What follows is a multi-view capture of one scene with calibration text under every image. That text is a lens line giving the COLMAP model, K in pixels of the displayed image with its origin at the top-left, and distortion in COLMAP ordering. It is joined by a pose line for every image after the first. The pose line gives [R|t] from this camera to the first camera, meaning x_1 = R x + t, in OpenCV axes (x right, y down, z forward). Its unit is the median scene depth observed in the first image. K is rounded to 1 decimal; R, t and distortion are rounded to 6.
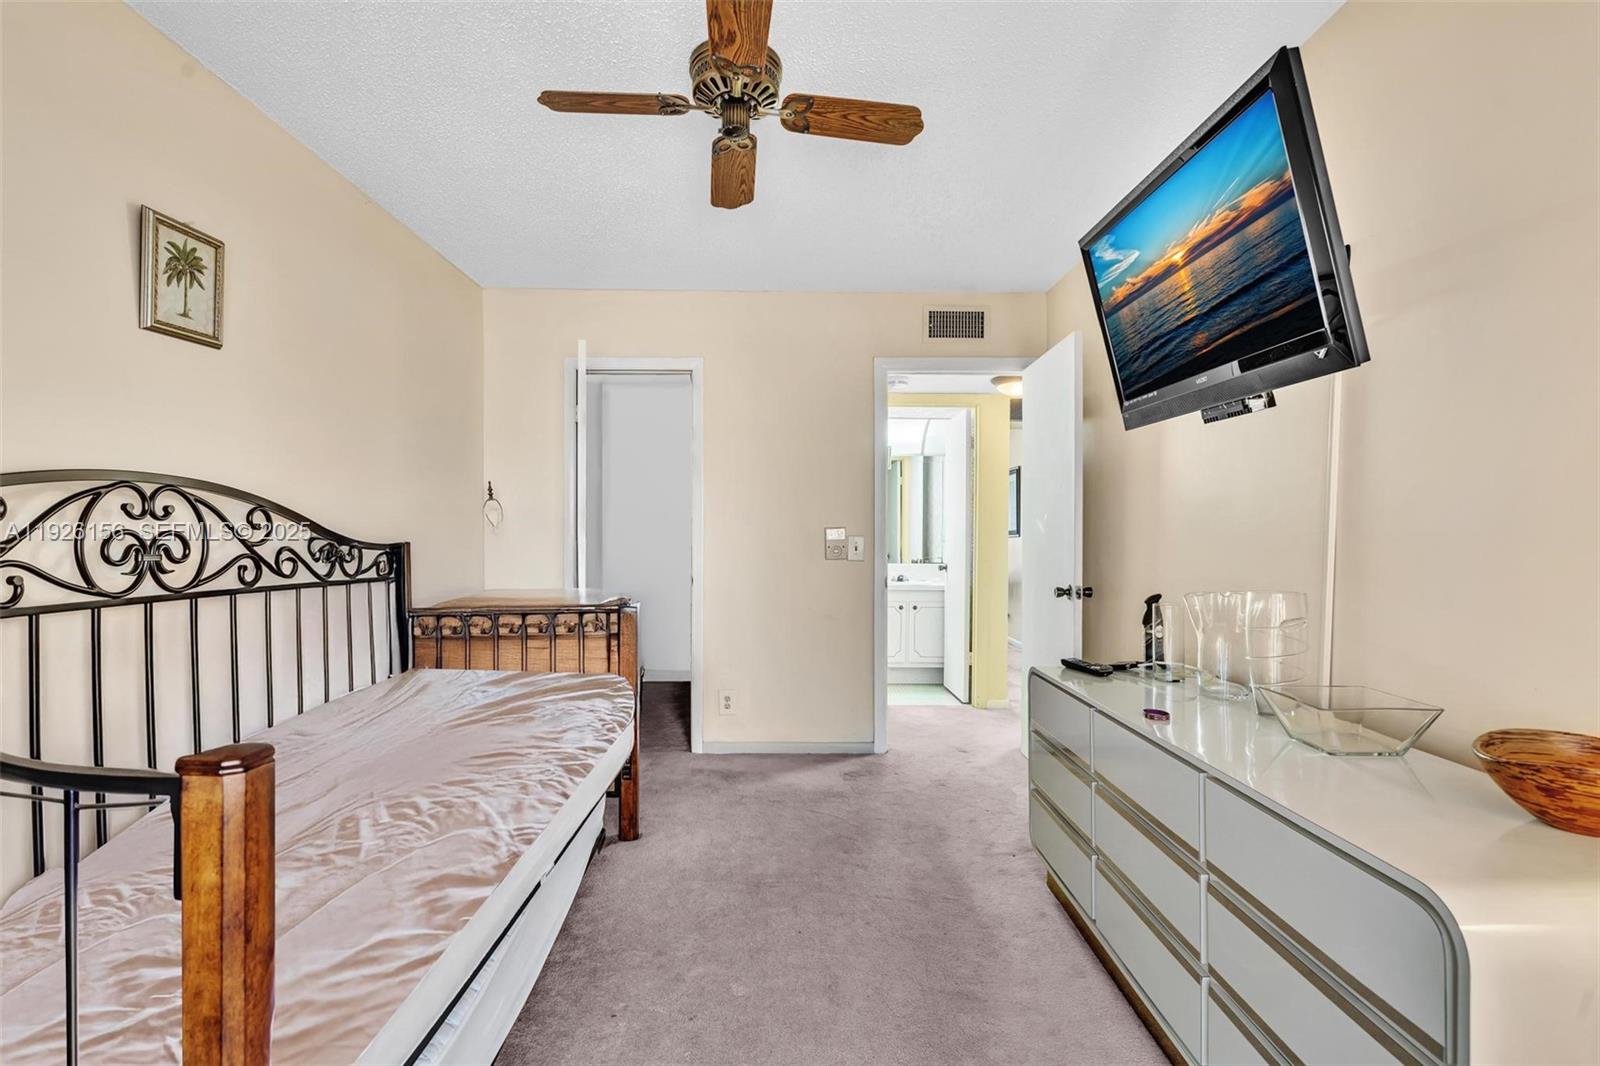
lens RADIAL K [[710.8, 0, 795.1], [0, 710.8, 527.0], [0, 0, 1]] dist [-0.003211, -0.000124]
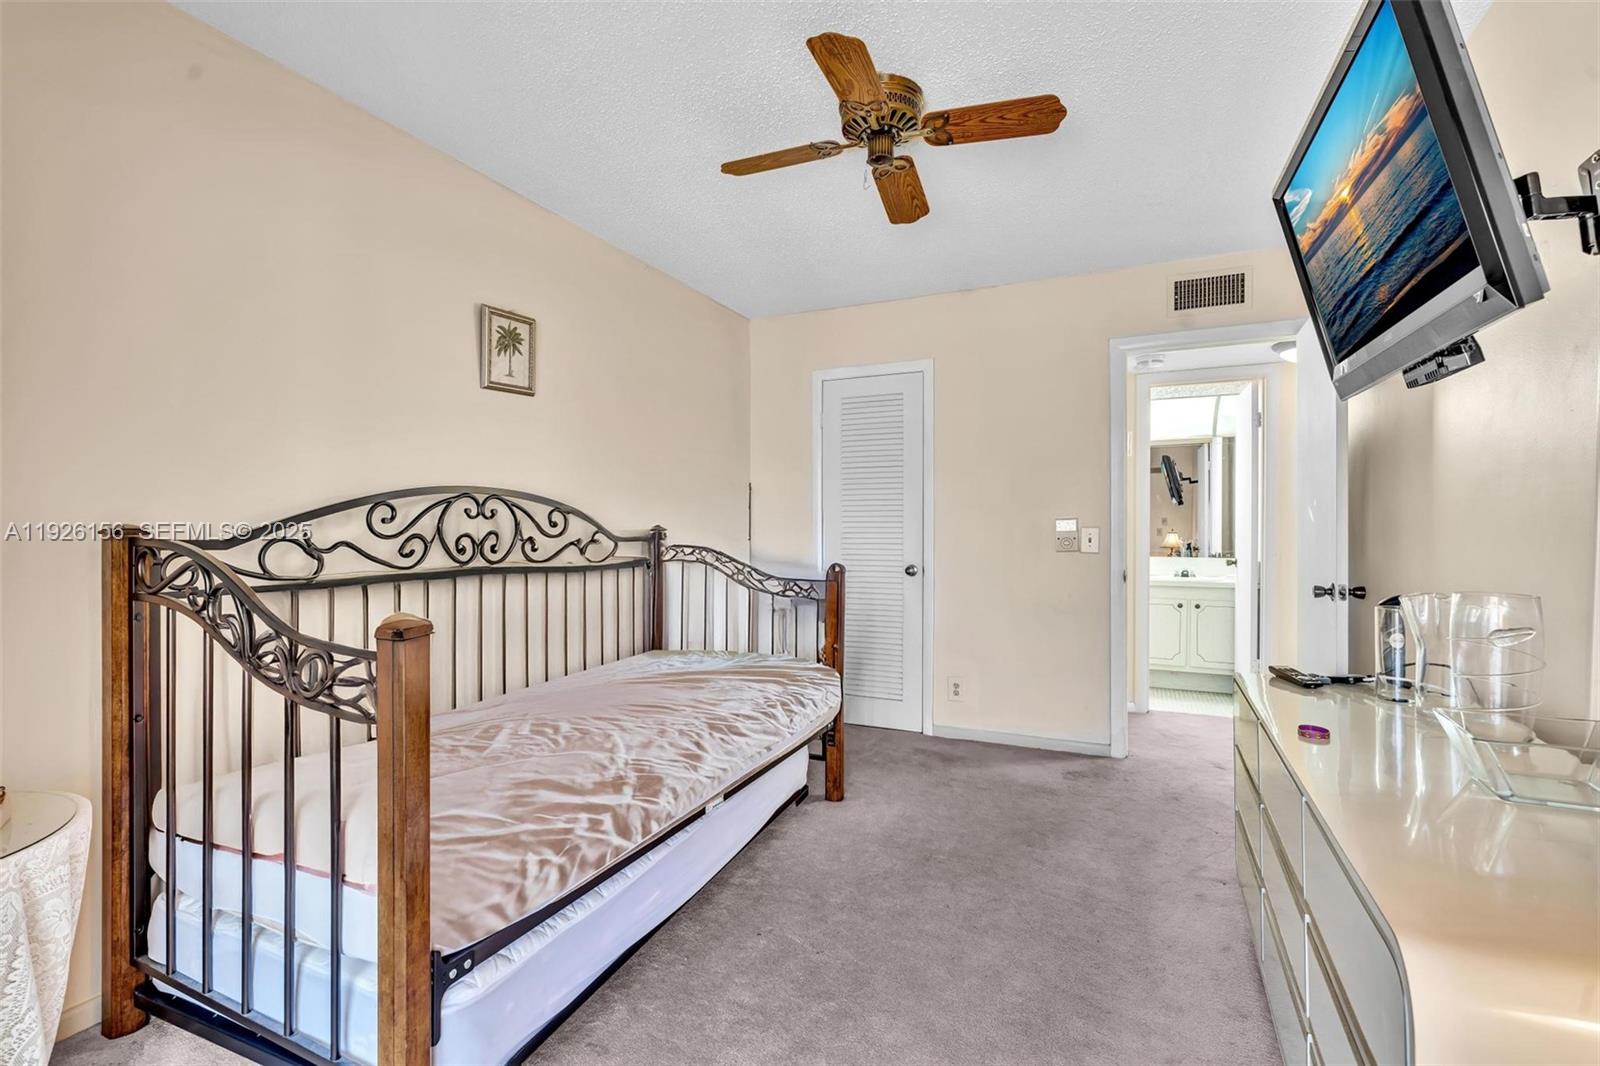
lens RADIAL K [[687.5, 0, 794.0], [0, 687.5, 511.9], [0, 0, 1]] dist [-0.013561, 0.015784]
pose [[0.910398, -0.015746, -0.413434, 0.213381], [0.010879, 0.999841, -0.014124, 0.001567], [0.413590, 0.008361, 0.910425, -0.015970]]
